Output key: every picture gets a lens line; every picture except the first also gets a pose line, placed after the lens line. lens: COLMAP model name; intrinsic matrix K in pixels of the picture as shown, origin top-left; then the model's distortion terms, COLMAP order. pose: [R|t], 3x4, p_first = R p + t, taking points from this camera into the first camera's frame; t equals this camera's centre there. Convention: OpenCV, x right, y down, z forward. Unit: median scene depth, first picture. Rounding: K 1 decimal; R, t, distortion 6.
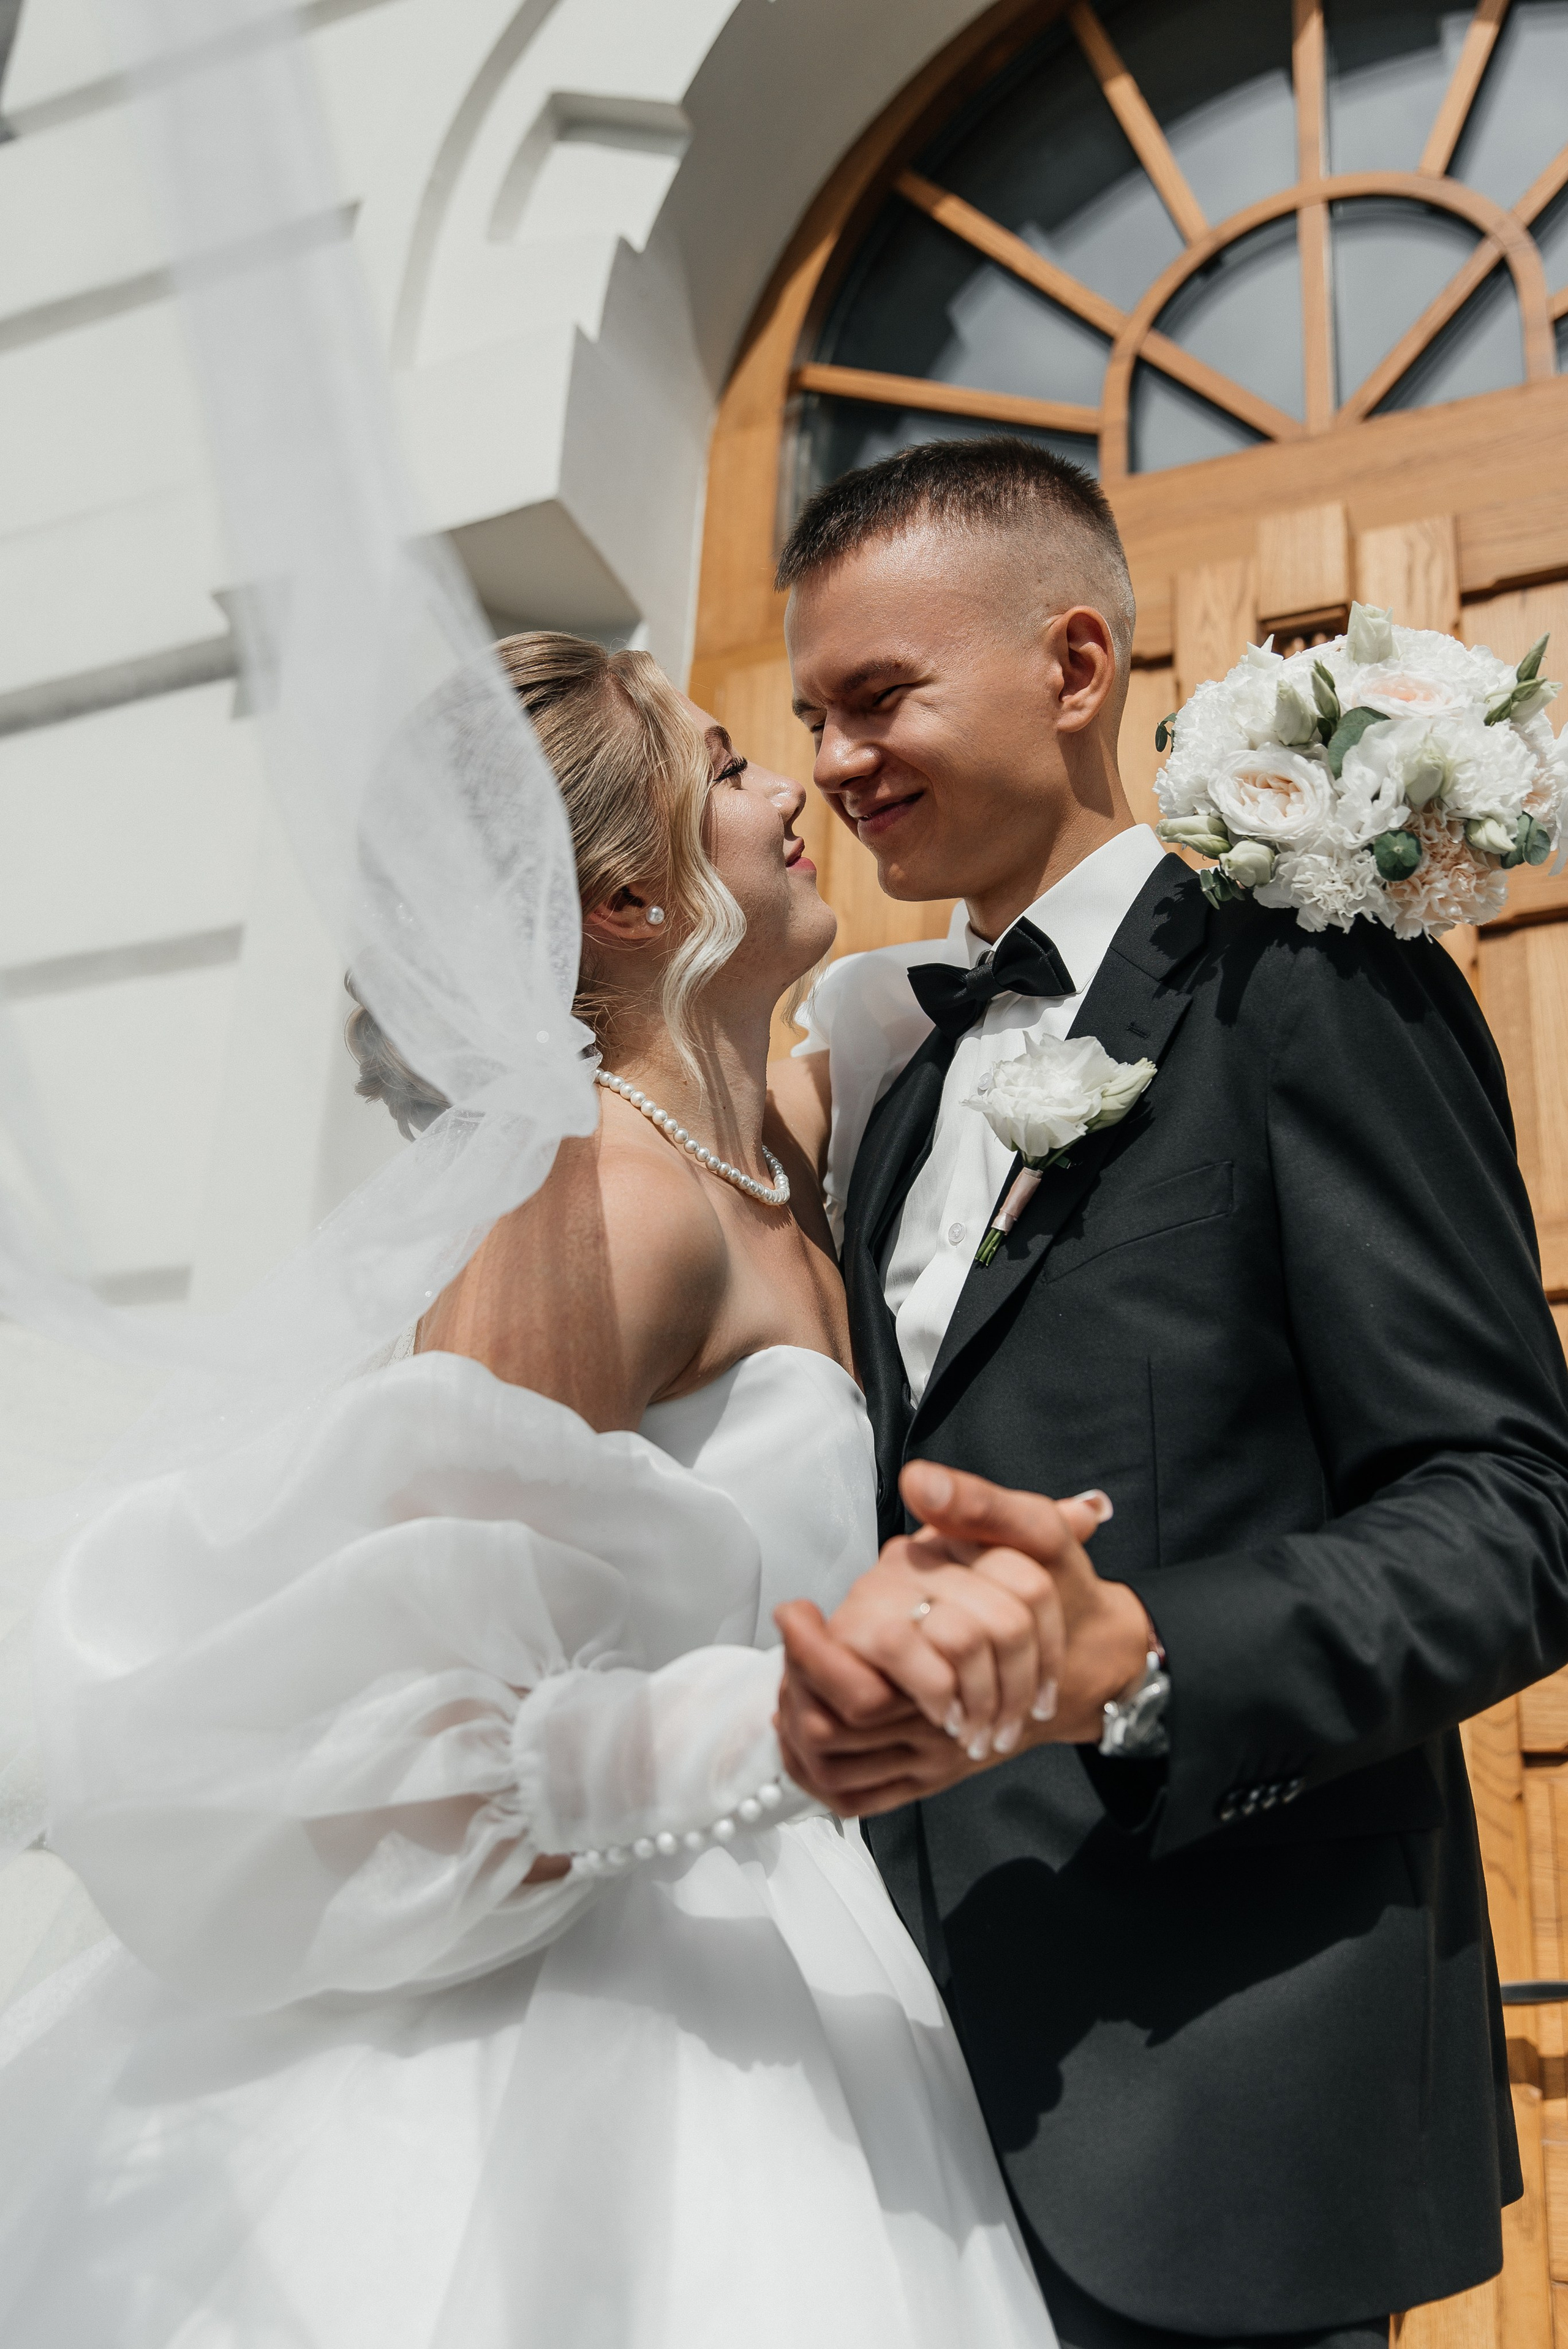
lens RADIAL K [[2331.2, 0, 770.6], [0, 2331.2, 1182.0], [0, 0, 1]] dist [0.003934, 0.000000]
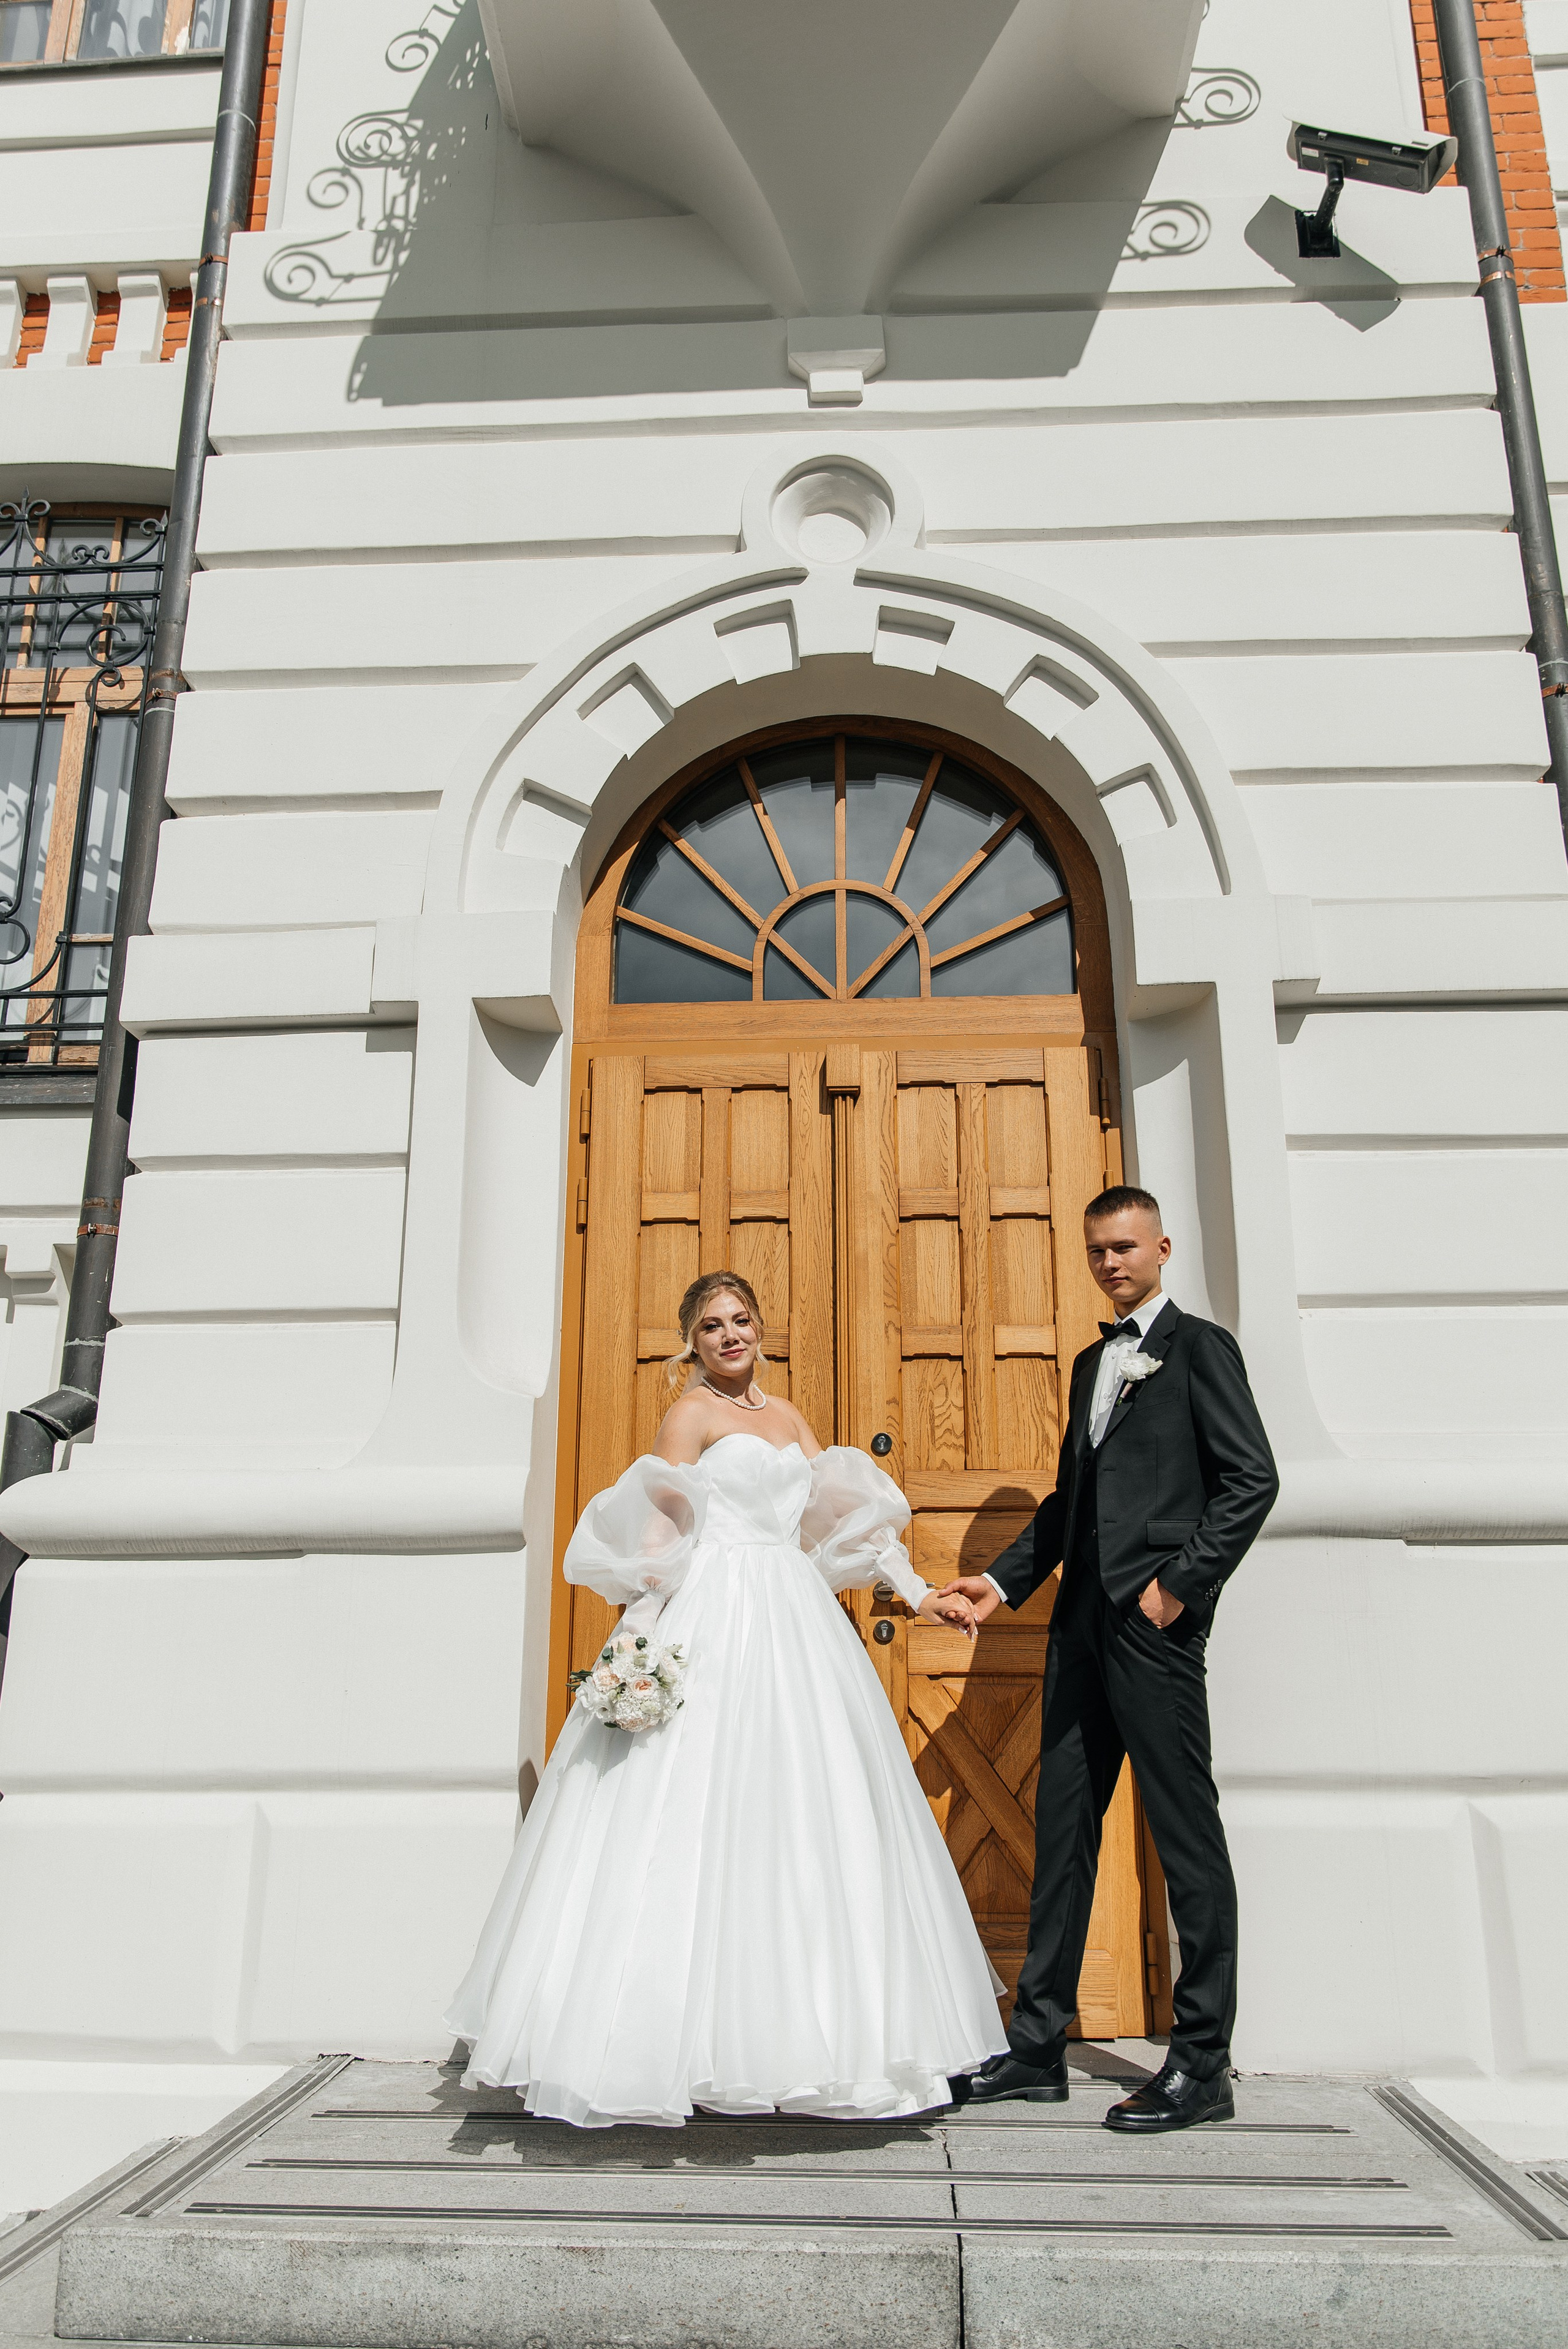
lens RADIAL K [[1713.0, 0, 778.7], [0, 1713.0, 1185.5], [0, 0, 1]] dist [0.018727, -0.019648]
pose [[0.926586, 0.048735, 0.372913, -0.535938], [-0.083443, 0.993495, 0.077497, -0.263181], [-0.366710, -0.102924, 0.924624, -0.754817]]
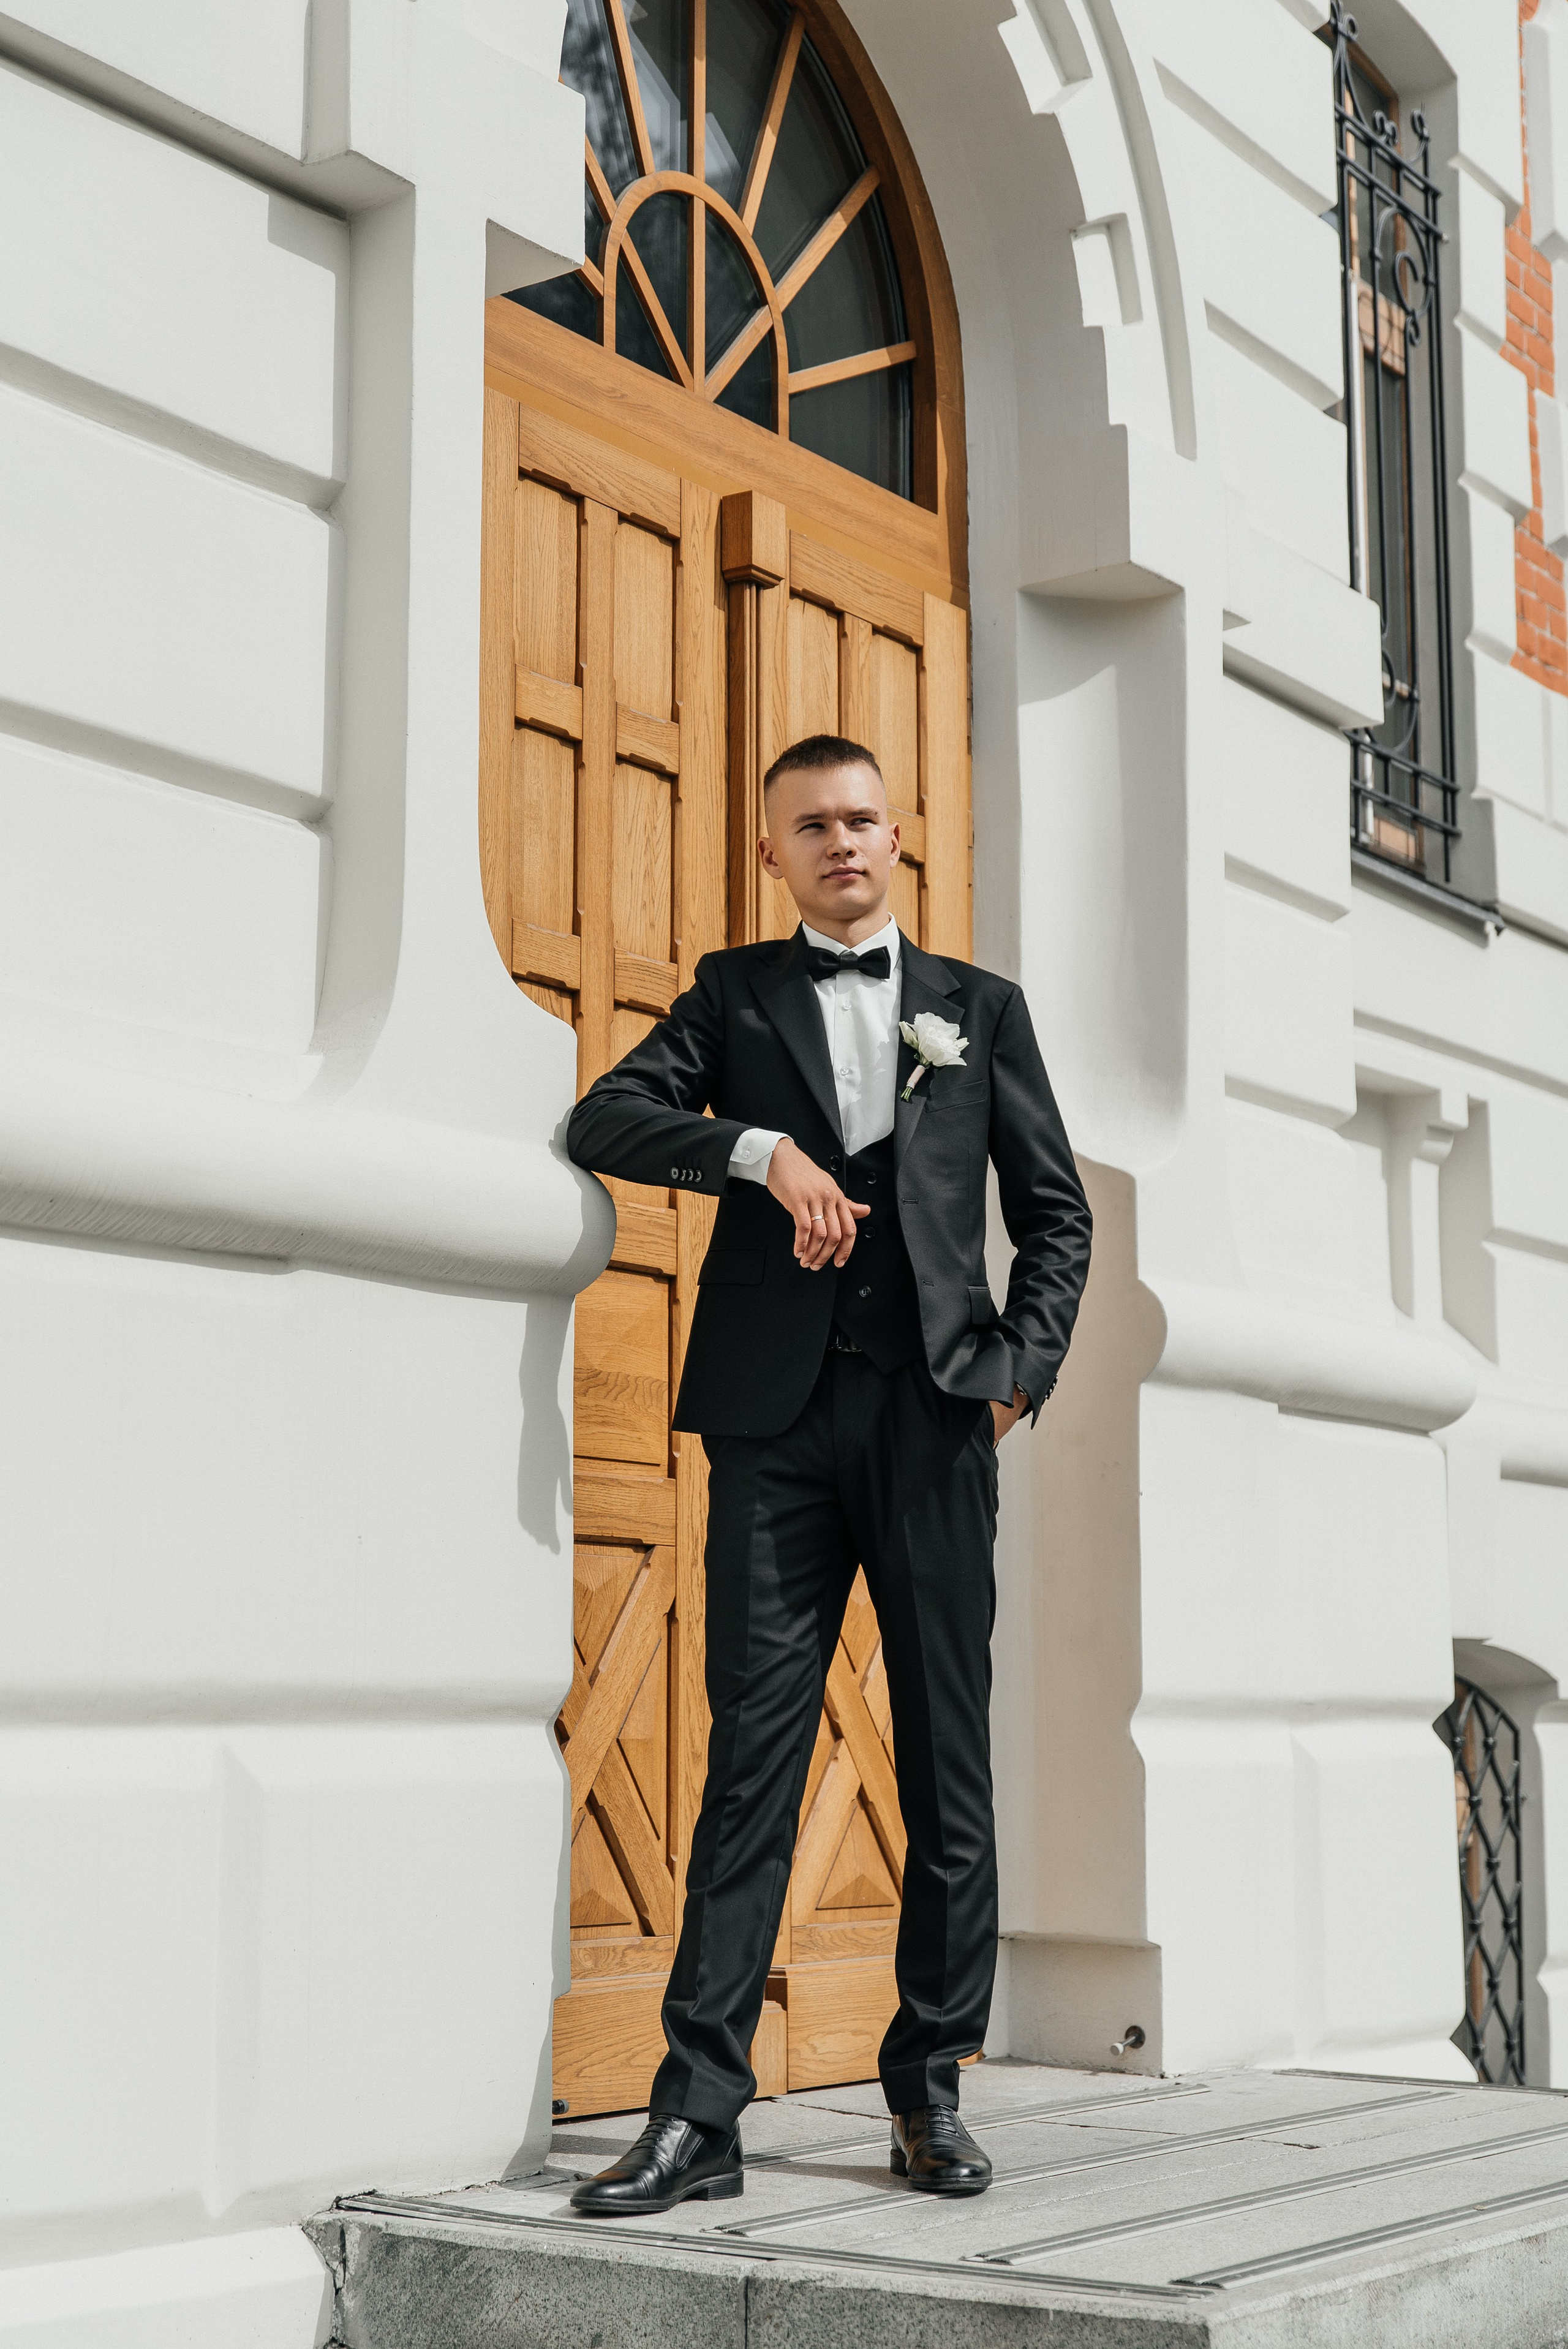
lens RADIAL K [[3710.6, 0, 766.0], [0, 3710.6, 1169.1], [0, 0, 1]] dist [-0.017896, 0.000000]
pose [[0.158343, 0.090154, 0.983260, -2.045490], [-0.342432, 0.939033, -0.030954, 0.193663], [-0.926104, -0.331798, 0.179561, 0.405126]]
